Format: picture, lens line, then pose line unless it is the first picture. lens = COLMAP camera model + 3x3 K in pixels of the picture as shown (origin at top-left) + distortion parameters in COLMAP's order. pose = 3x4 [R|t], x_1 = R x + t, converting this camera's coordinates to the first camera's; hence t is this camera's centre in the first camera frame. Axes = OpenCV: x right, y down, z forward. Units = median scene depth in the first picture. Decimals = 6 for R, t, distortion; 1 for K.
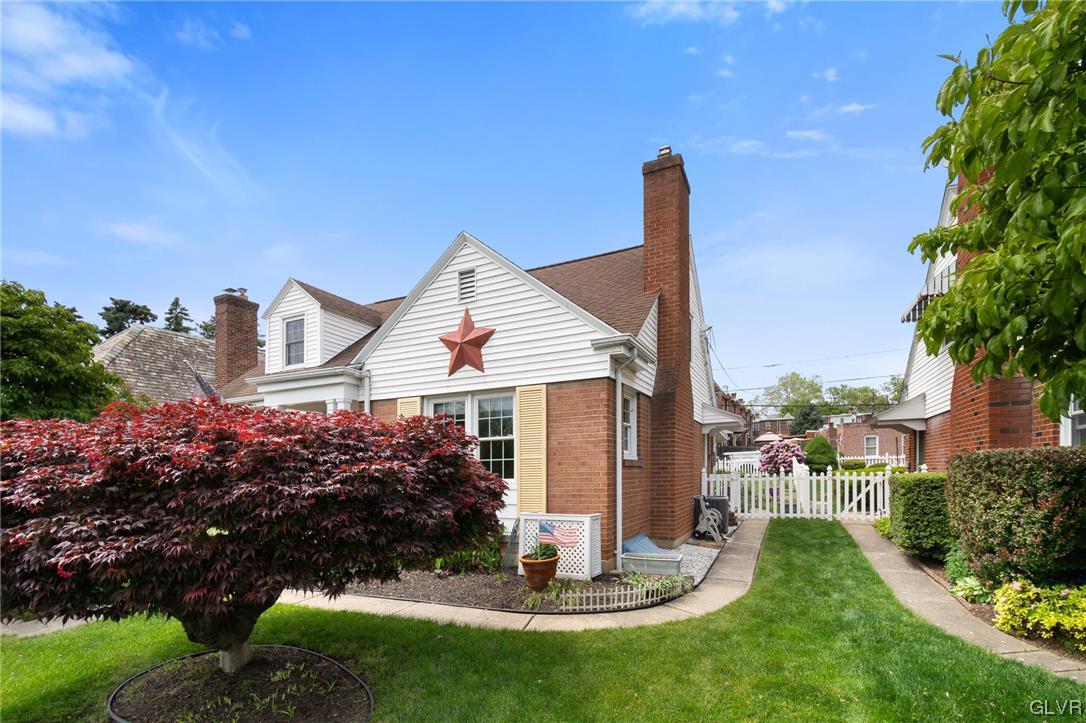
lens RADIAL K [[499.2, 0, 537.9], [0, 499.2, 465.6], [0, 0, 1]] dist [0.009103, -0.000879]
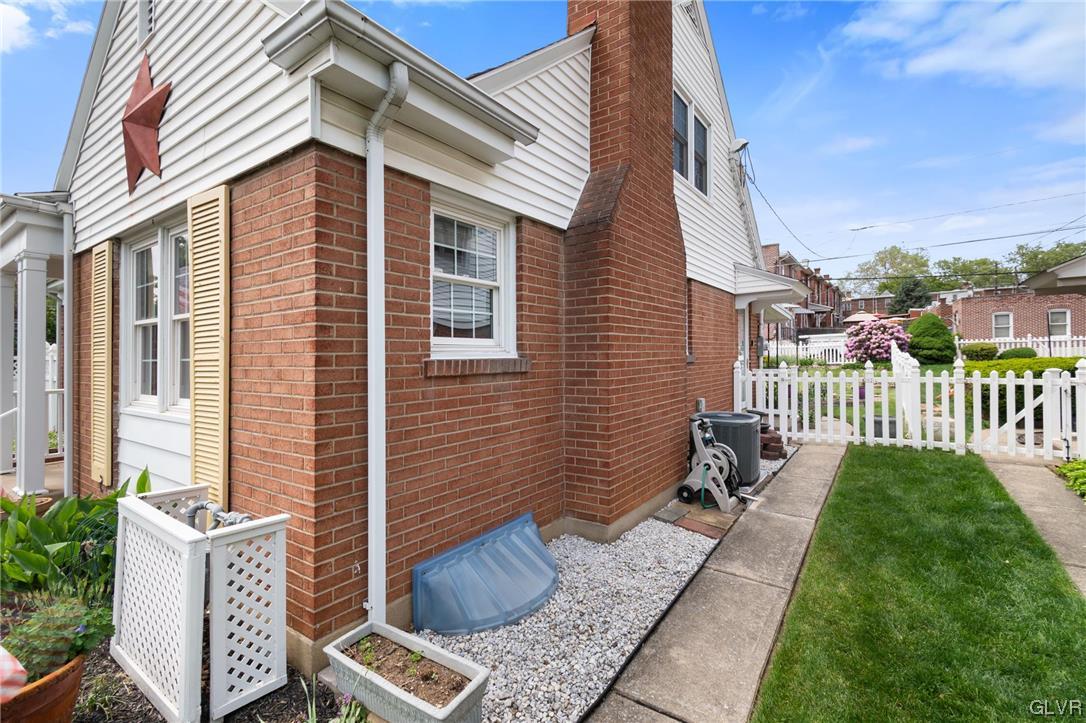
lens RADIAL K [[499.2, 0, 513.4], [0, 499.2, 347.2], [0, 0, 1]] dist [0.009103, -0.000879]
pose [[0.984530, -0.003680, -0.175176, 0.178861], [0.002842, 0.999983, -0.005034, -0.012464], [0.175191, 0.004458, 0.984524, 0.341572]]
